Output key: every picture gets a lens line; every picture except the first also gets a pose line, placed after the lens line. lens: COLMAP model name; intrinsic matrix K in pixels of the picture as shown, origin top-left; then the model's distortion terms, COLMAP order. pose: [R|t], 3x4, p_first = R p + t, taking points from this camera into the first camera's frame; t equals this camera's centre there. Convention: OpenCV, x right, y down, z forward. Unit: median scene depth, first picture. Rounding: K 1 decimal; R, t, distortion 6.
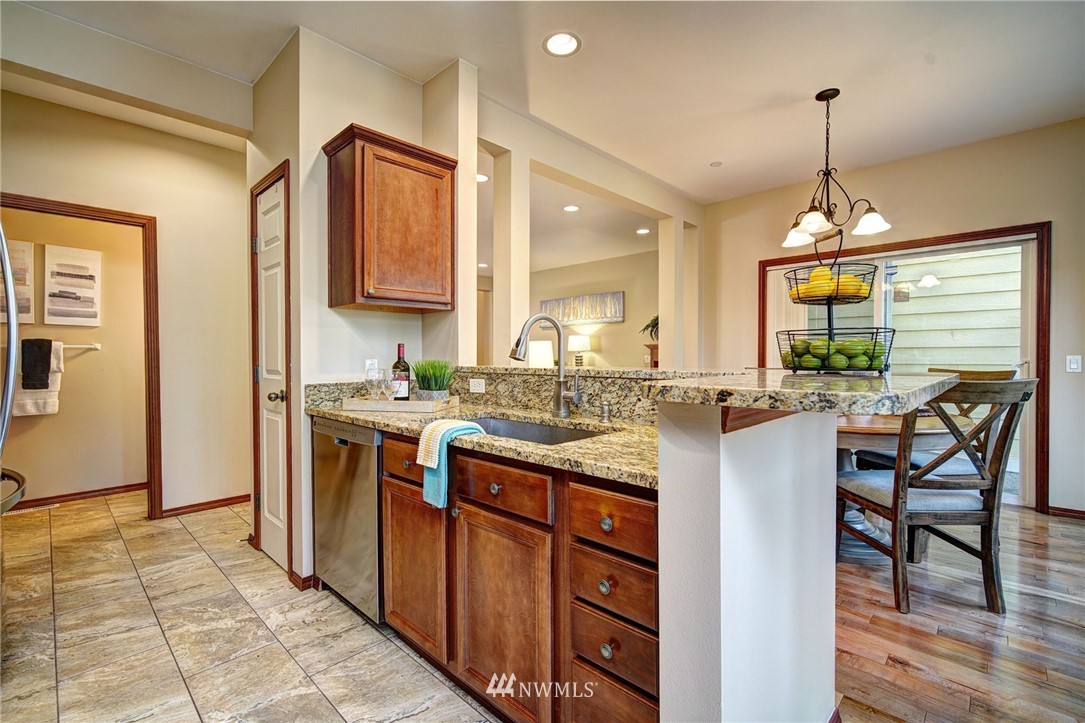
lens RADIAL K [[479.4, 0, 538.9], [0, 479.4, 359.8], [0, 0, 1]] dist [0.014140, 0.000289]
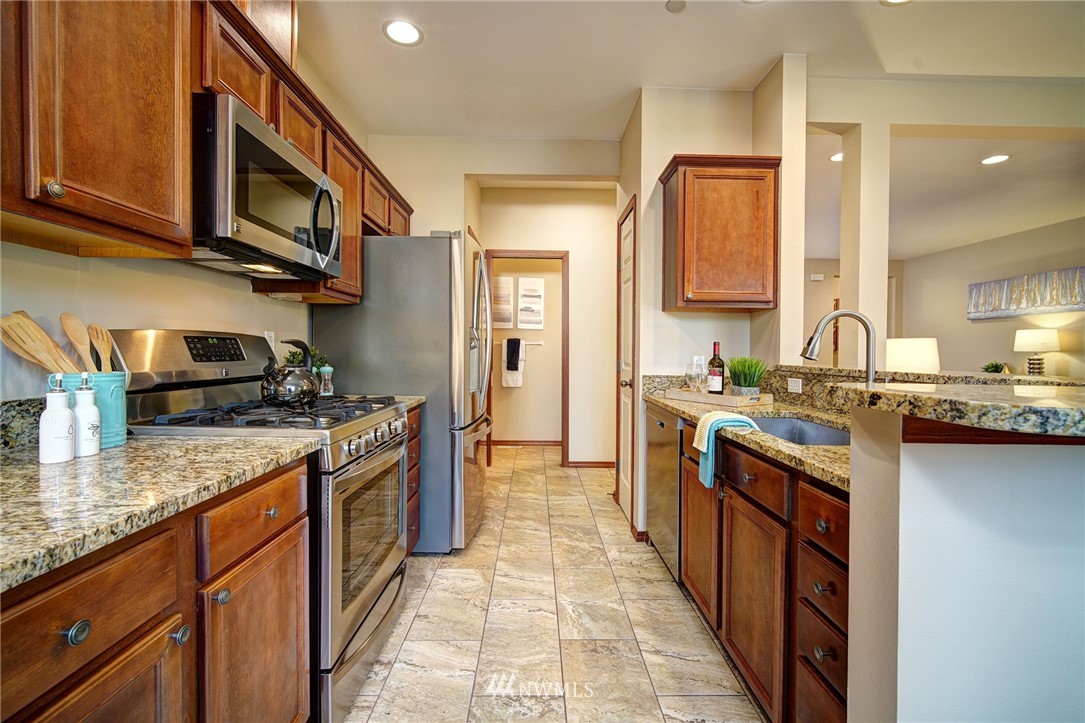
lens RADIAL K [[479.4, 0, 538.9], [0, 479.4, 359.8], [0, 0, 1]] dist [0.014140, 0.000289]
pose [[0.706548, 0.027803, -0.707119, 0.199358], [-0.023364, 0.999600, 0.015958, -0.001182], [0.707279, 0.005246, 0.706915, -0.054709]]
